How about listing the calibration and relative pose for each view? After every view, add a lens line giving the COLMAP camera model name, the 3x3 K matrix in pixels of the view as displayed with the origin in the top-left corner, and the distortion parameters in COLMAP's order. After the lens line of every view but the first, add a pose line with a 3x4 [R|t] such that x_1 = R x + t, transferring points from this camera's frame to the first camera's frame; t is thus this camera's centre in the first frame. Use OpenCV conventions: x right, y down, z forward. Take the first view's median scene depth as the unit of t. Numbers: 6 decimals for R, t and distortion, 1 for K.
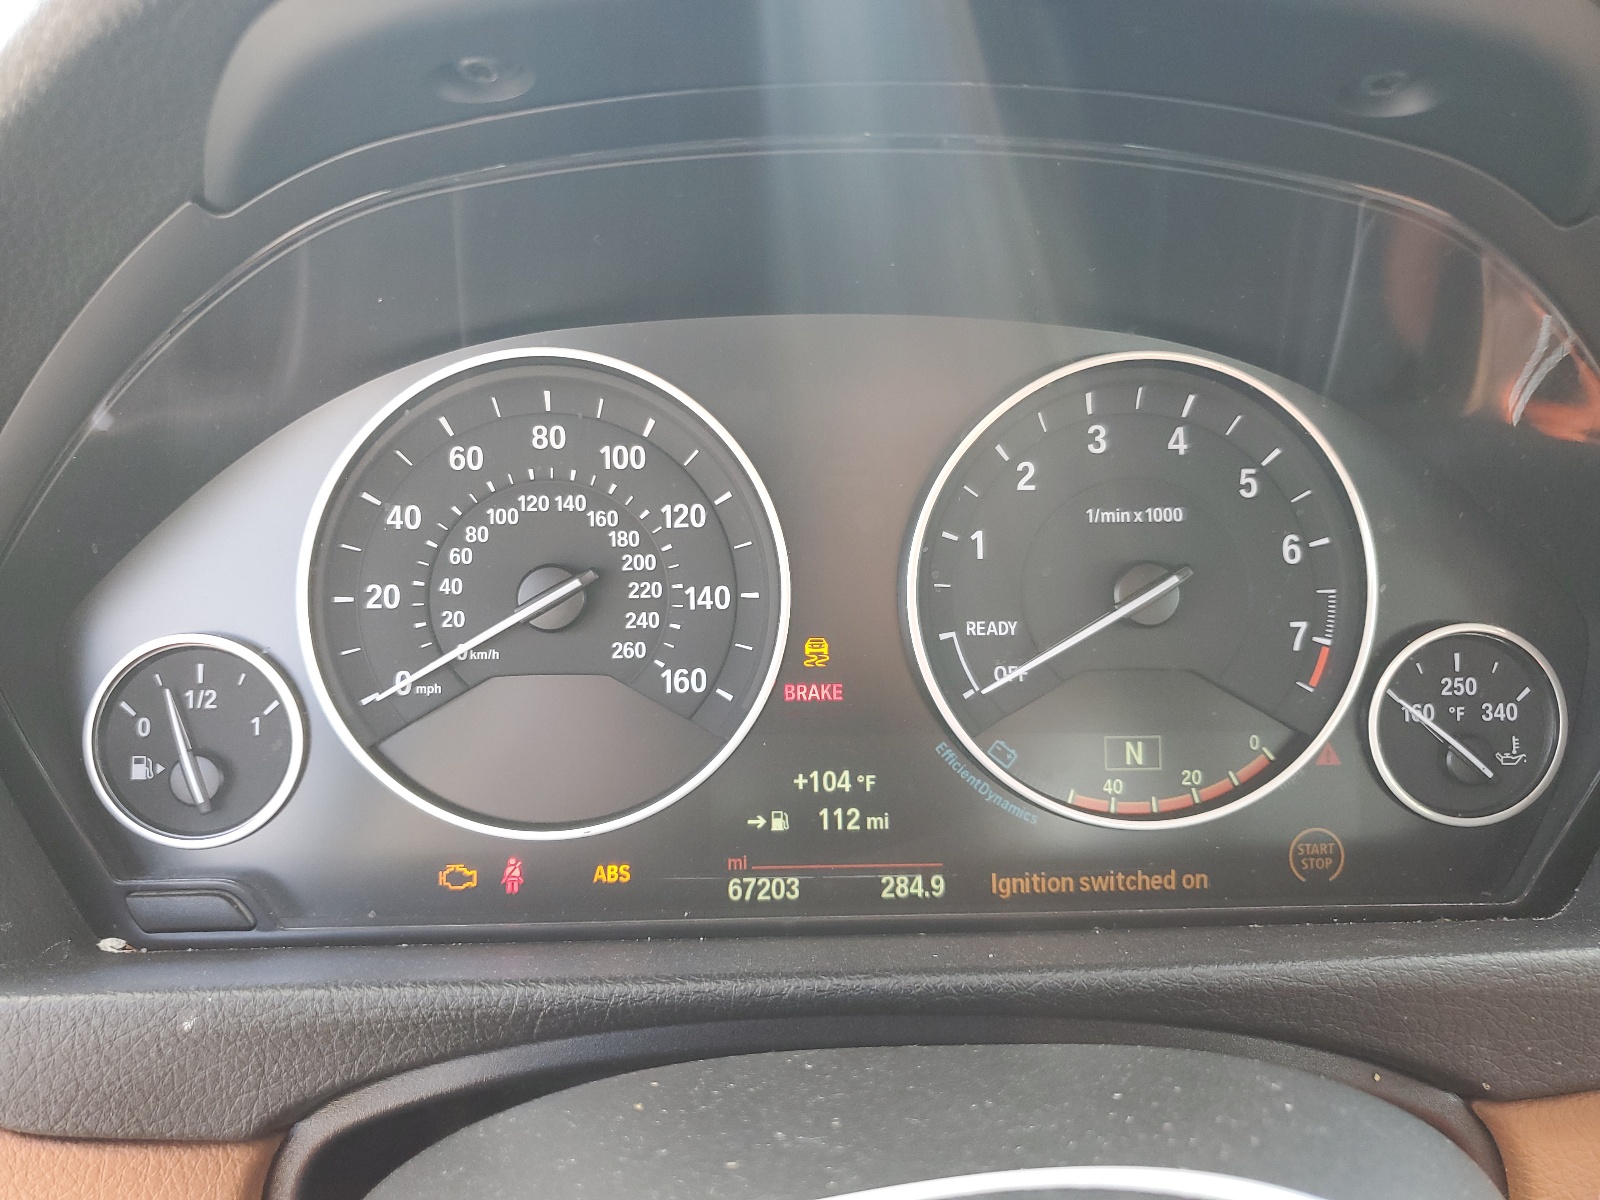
lens RADIAL K [[1213.3, 0, 800.3], [0, 1213.3, 599.7], [0, 0, 1]] dist [-0.013135, -0.003620]
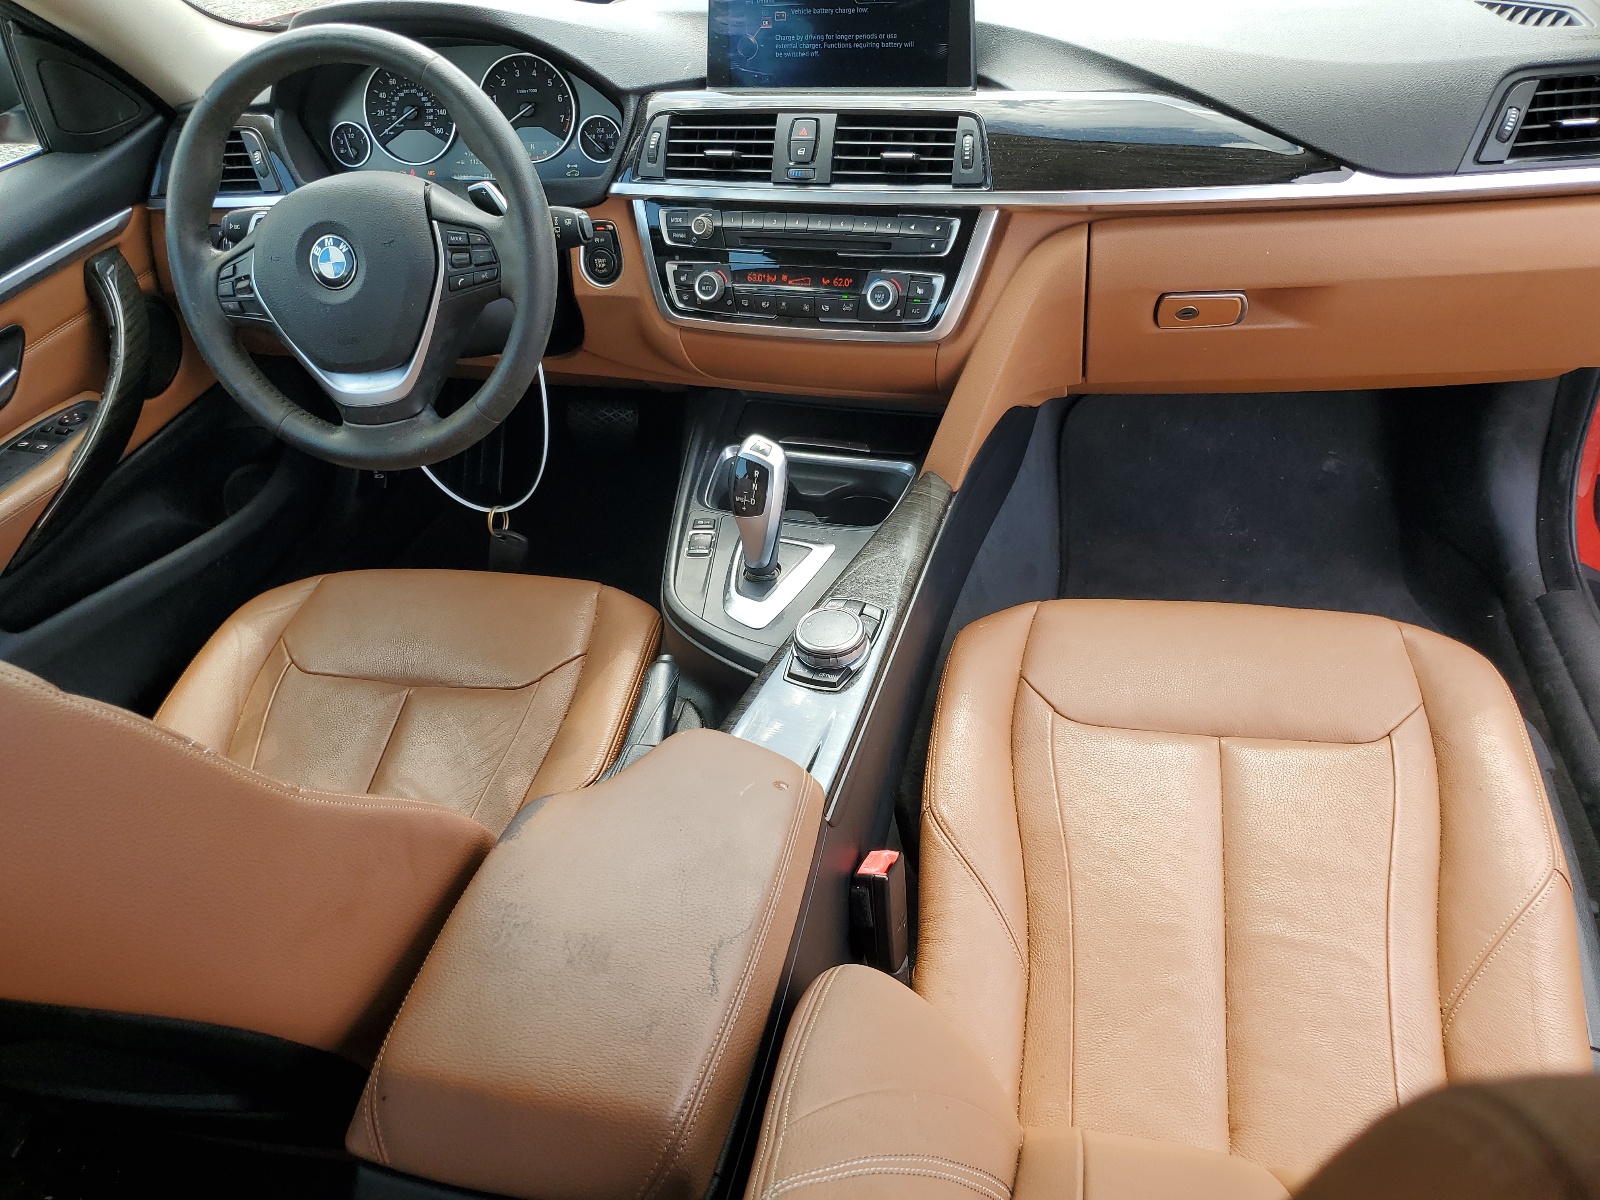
lens RADIAL K [[1213.3, 0, 799.6], [0, 1213.3, 599.9], [0, 0, 1]] dist [-0.013135, -0.003620]
pose [[0.965150, 0.086136, -0.247115, 2.652532], [0.007907, 0.934251, 0.356529, 0.108553], [0.261577, -0.346058, 0.901011, -3.620938]]
